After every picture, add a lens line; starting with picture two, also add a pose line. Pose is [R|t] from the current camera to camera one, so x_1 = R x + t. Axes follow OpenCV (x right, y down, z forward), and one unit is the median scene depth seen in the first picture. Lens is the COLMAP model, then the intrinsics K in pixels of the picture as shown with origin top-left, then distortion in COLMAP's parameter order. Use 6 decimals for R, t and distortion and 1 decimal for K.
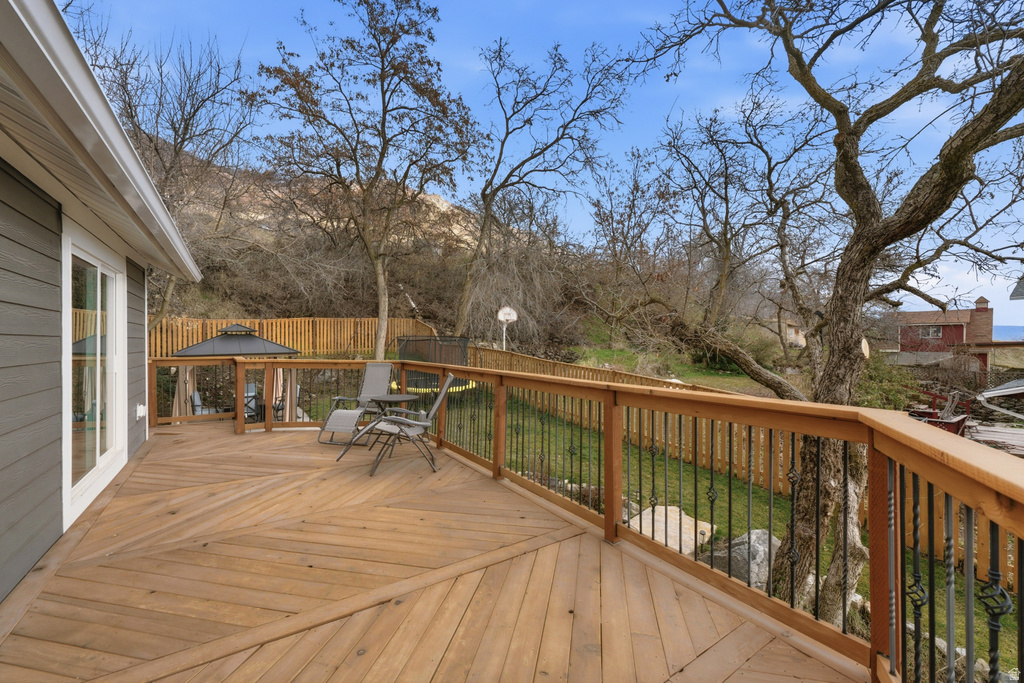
lens RADIAL K [[412.9, 0, 493.9], [0, 412.9, 358.5], [0, 0, 1]] dist [-0.000527, -0.000018]
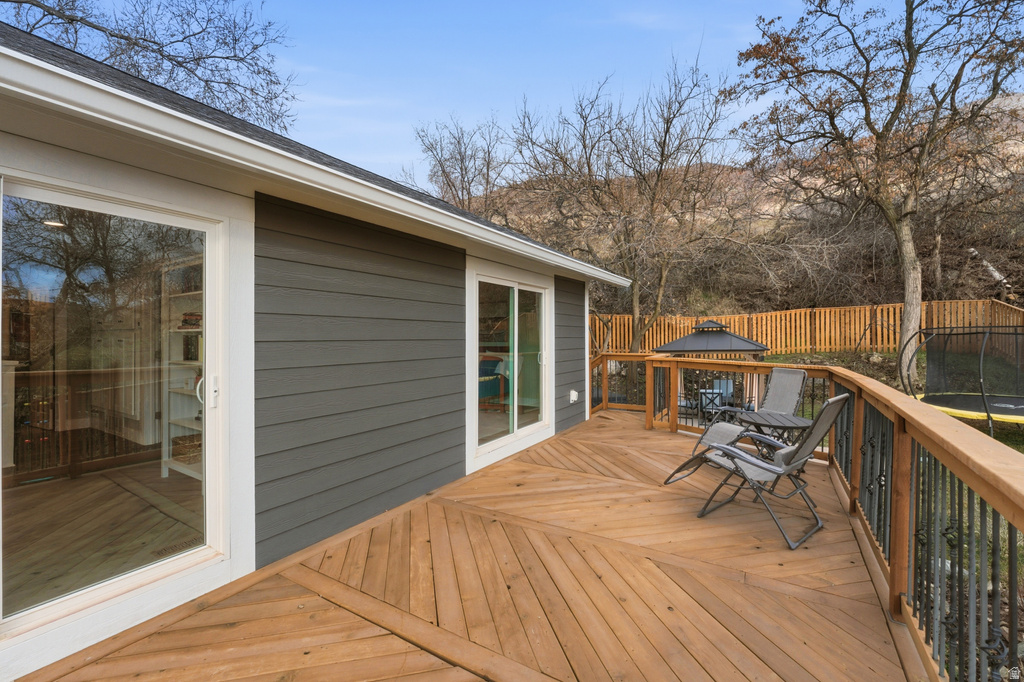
lens RADIAL K [[416.1, 0, 515.9], [0, 416.1, 341.6], [0, 0, 1]] dist [-0.002073, -0.000034]
pose [[0.455310, 0.001783, -0.890331, 0.068071], [-0.026055, 0.999596, -0.011322, -0.006813], [0.889952, 0.028353, 0.455173, 0.098407]]
